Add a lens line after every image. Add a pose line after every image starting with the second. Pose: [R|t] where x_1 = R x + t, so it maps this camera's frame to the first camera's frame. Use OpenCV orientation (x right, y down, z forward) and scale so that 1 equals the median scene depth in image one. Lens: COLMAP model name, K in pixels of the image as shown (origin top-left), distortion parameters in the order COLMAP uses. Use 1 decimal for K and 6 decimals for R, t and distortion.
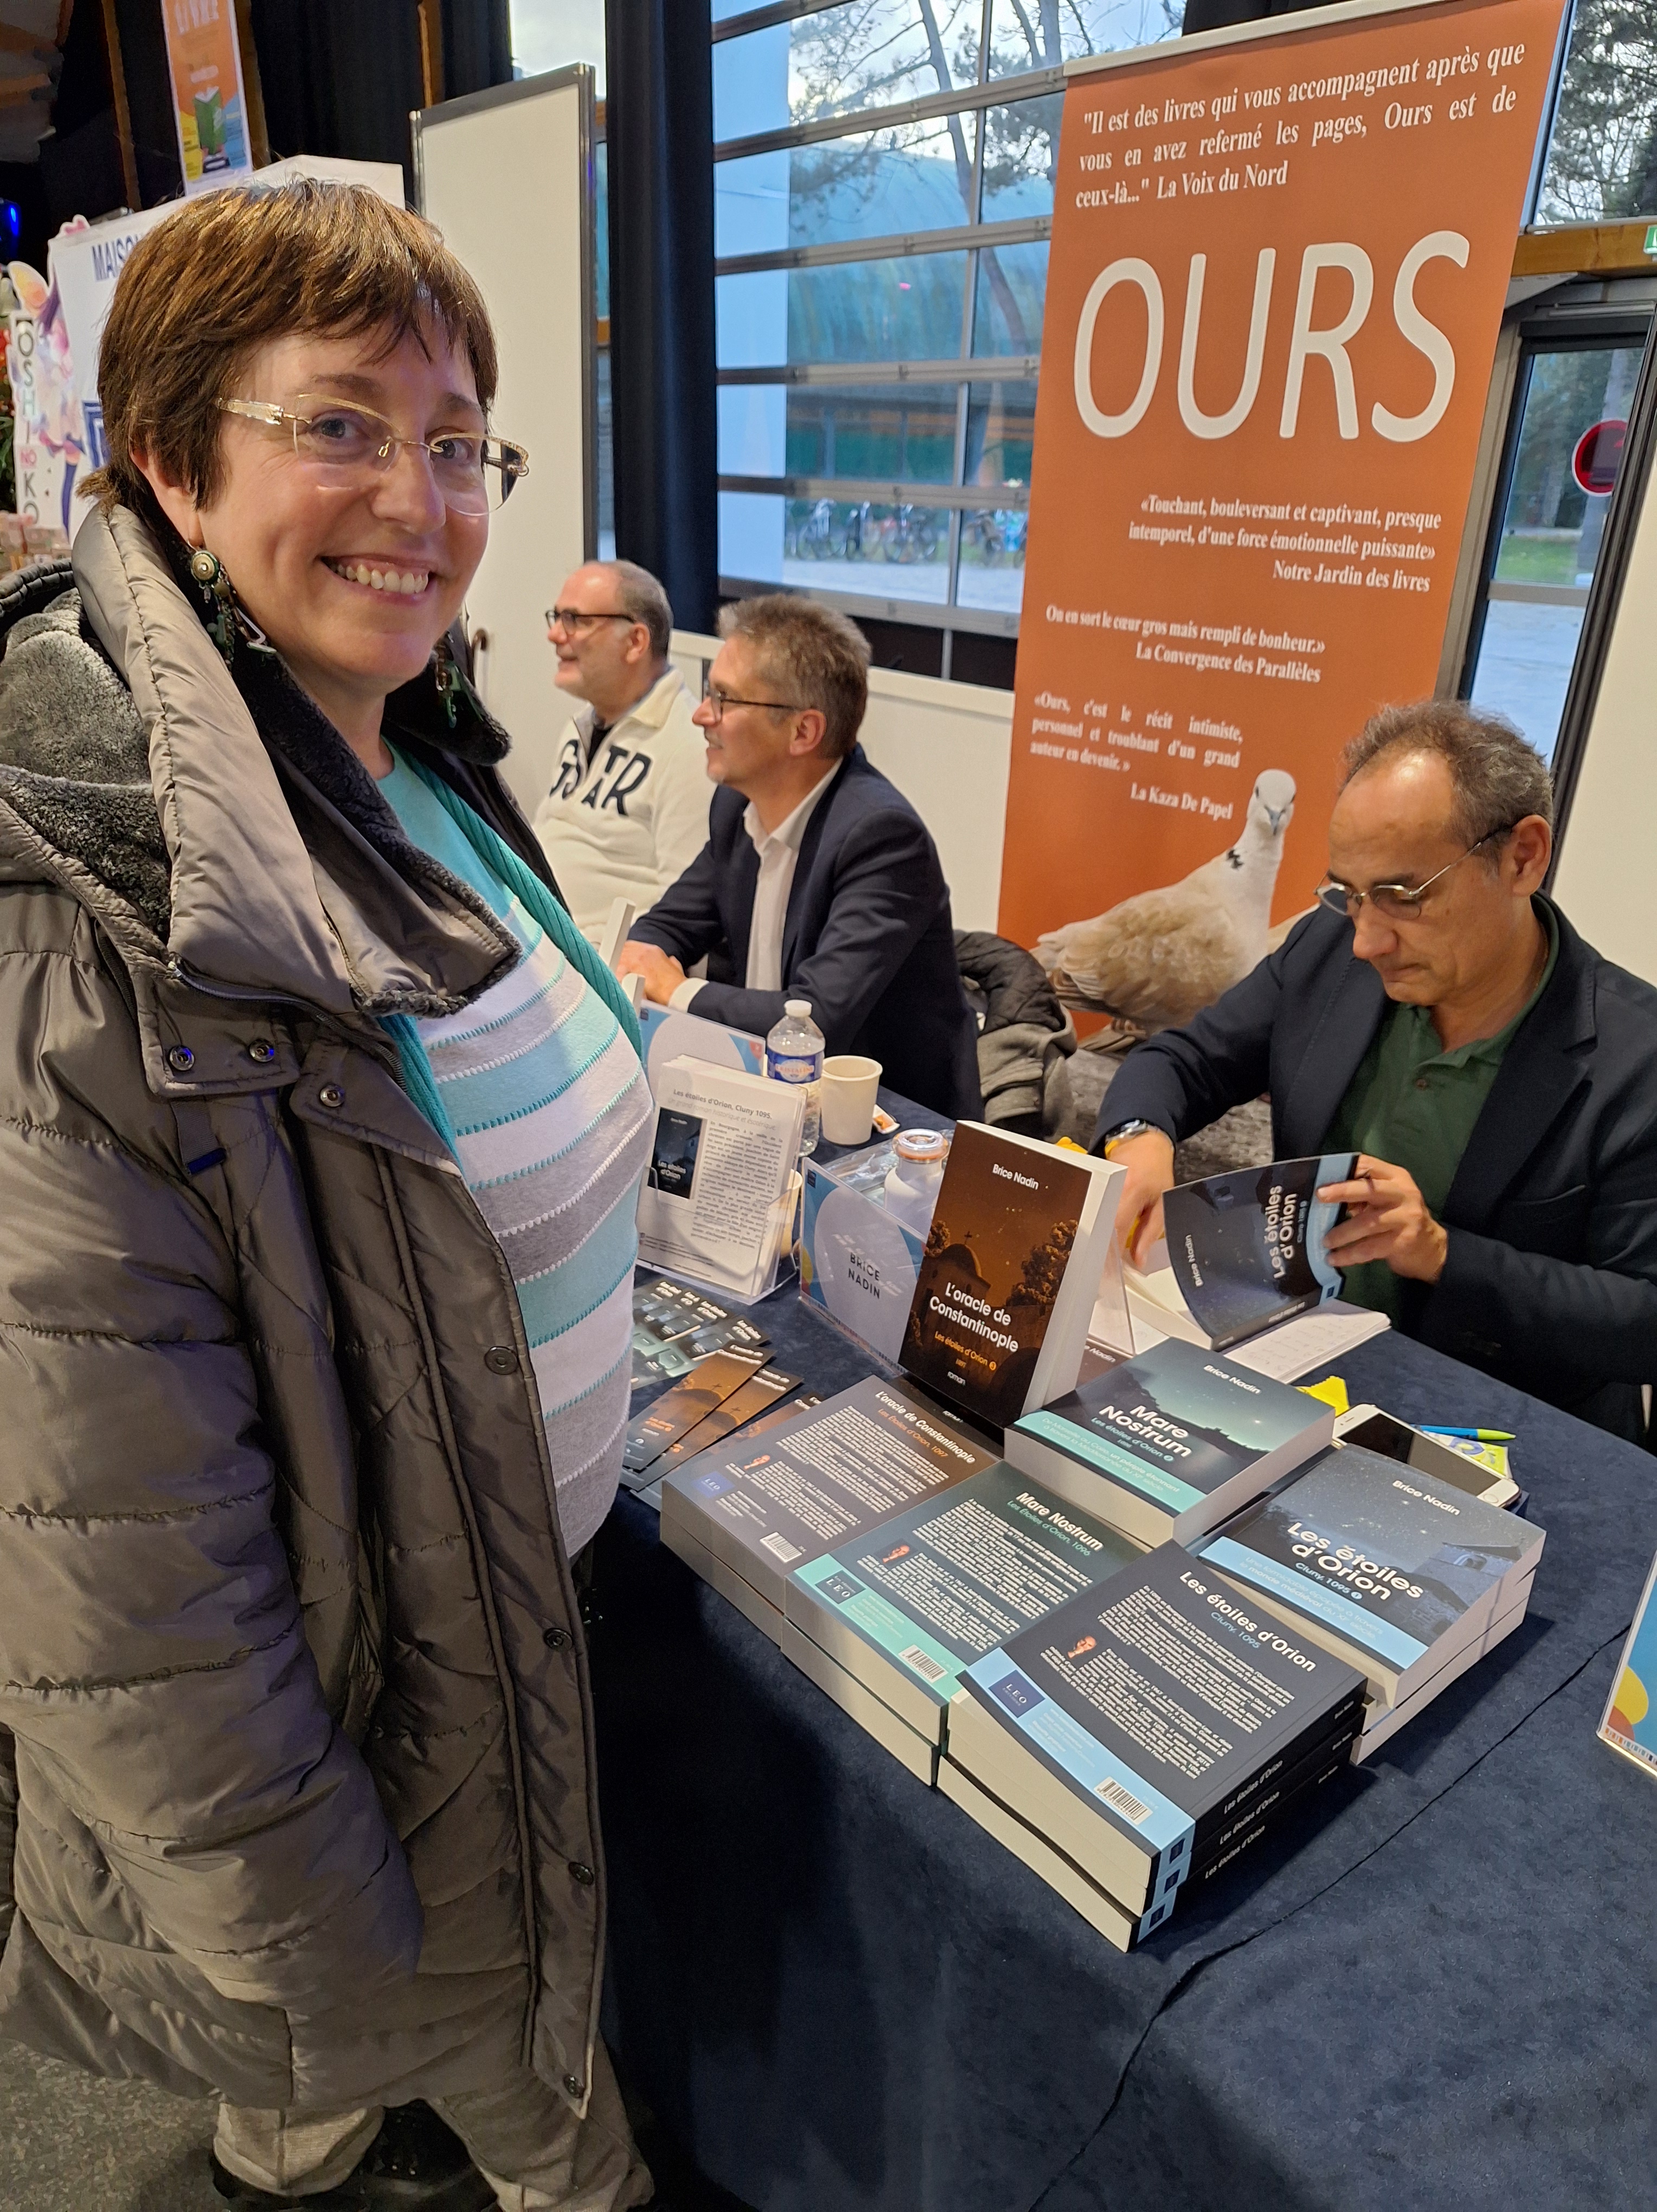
lens RADIAL K [[1486.4, 0, 817.0], [0, 1486.4, 1099.8], [0, 0, 1]] dist [-0.002613, -0.006399]
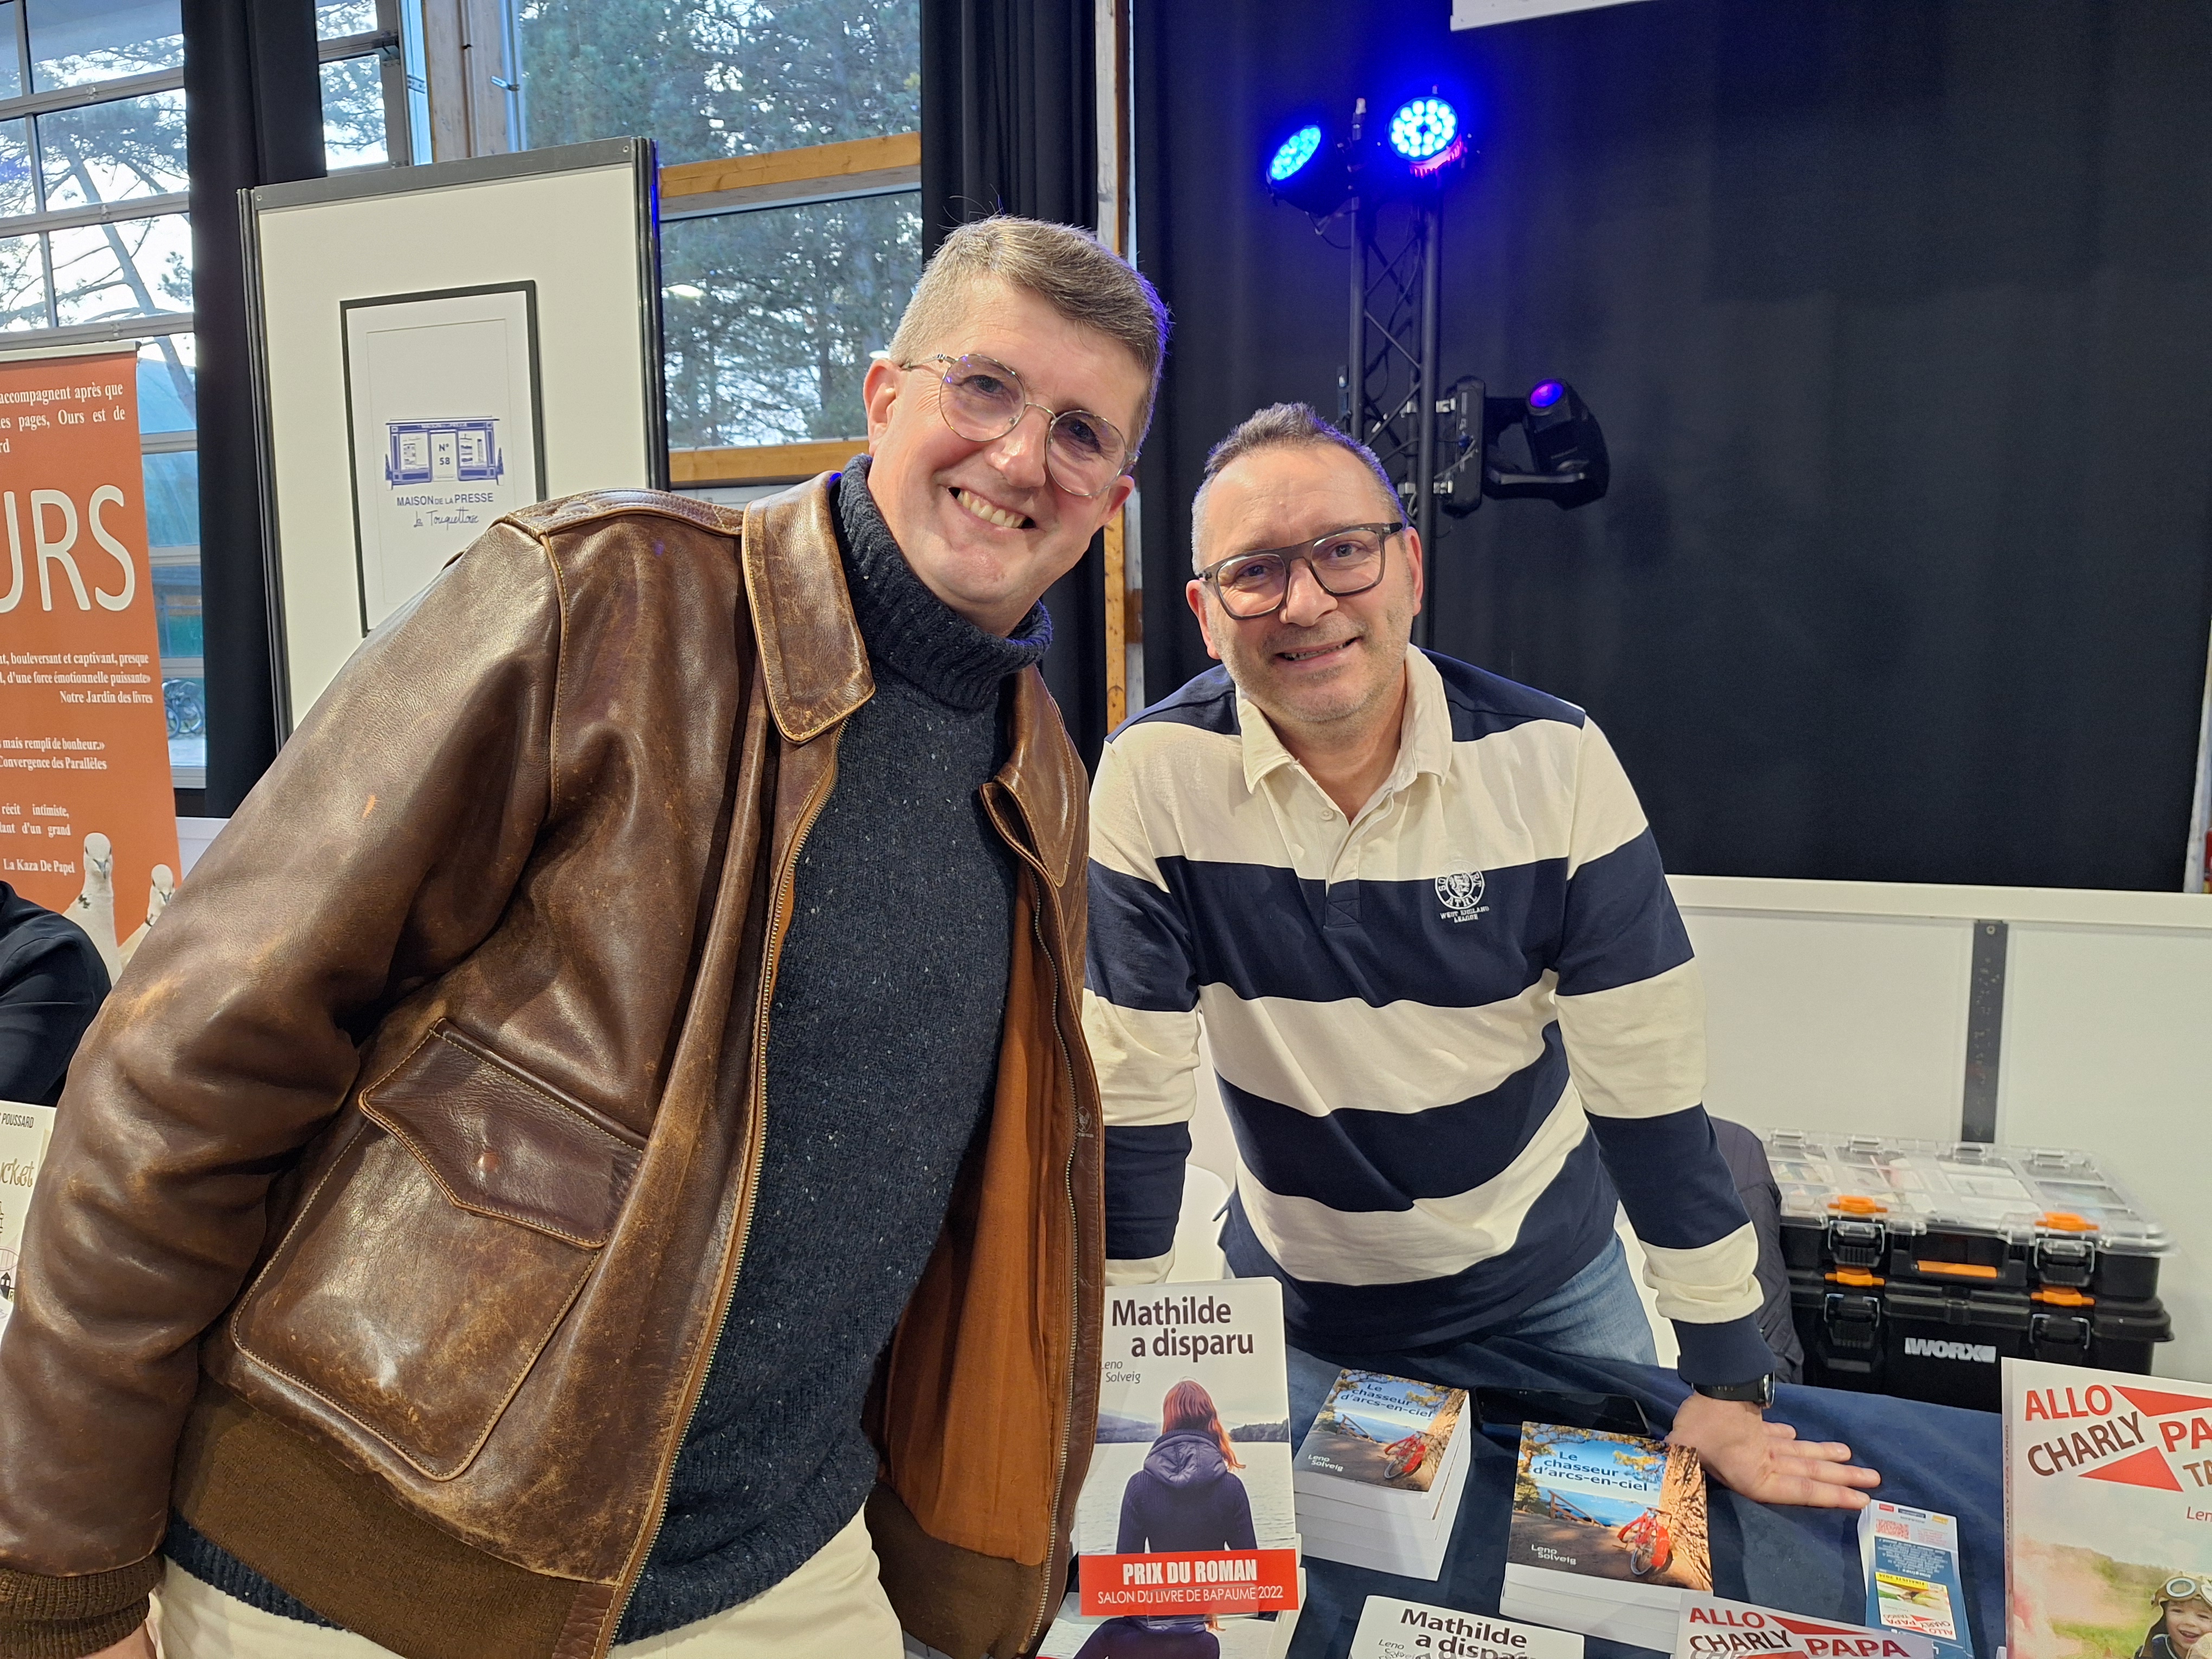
lens RADIAL K [[1486.3, 0, 1108.3], [0, 1486.3, 851.9], [0, 0, 1]] dist [-0.002613, -0.006399]
pose [[0.847325, -0.119667, 0.517416, 0.410158], [0.242589, 0.953911, -0.176646, 0.278815], [-0.472430, 0.275196, 0.837303, -0.621050]]
